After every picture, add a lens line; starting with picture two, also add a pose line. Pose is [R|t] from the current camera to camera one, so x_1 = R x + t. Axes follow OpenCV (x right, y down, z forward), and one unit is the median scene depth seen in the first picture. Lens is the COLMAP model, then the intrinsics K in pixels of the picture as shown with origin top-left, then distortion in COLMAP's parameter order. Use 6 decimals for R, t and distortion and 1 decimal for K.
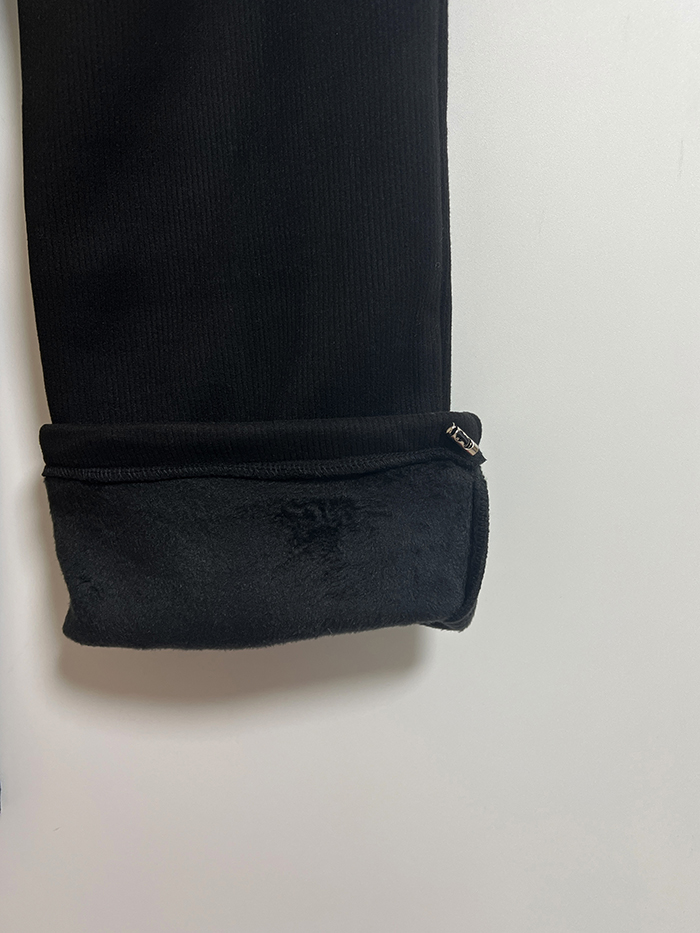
lens RADIAL K [[709.8, 0, 350.0], [0, 709.8, 466.5], [0, 0, 1]] dist [0.156982, -0.220130]
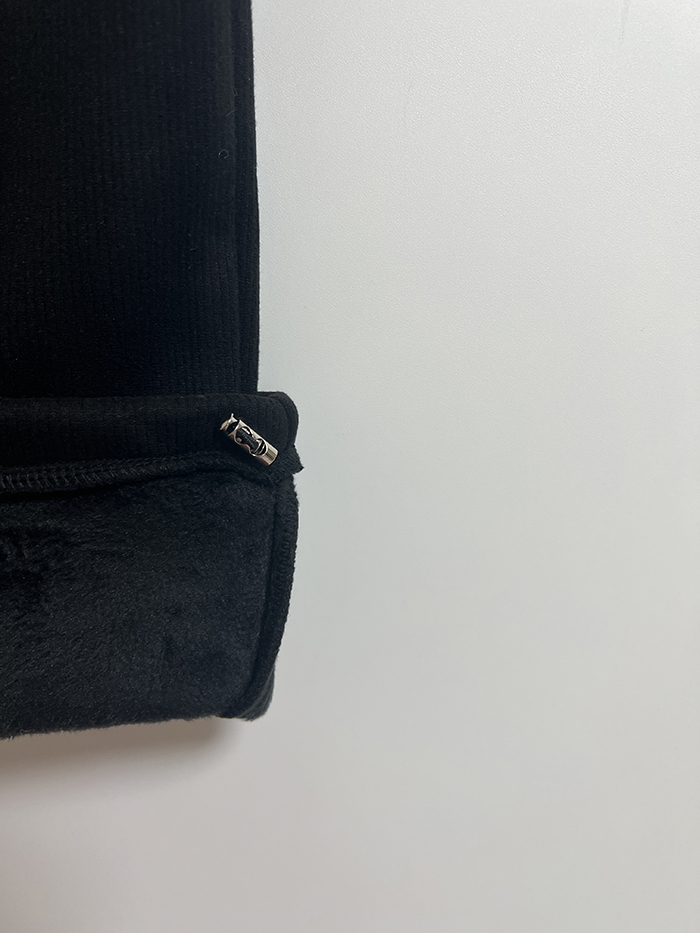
lens RADIAL K [[697.9, 0, 350.0], [0, 697.9, 466.5], [0, 0, 1]] dist [0.002107, 0.002374]
pose [[0.998689, 0.040458, 0.031365, 0.228447], [-0.042935, 0.995640, 0.082807, -0.069508], [-0.027878, -0.084045, 0.996072, 0.387296]]
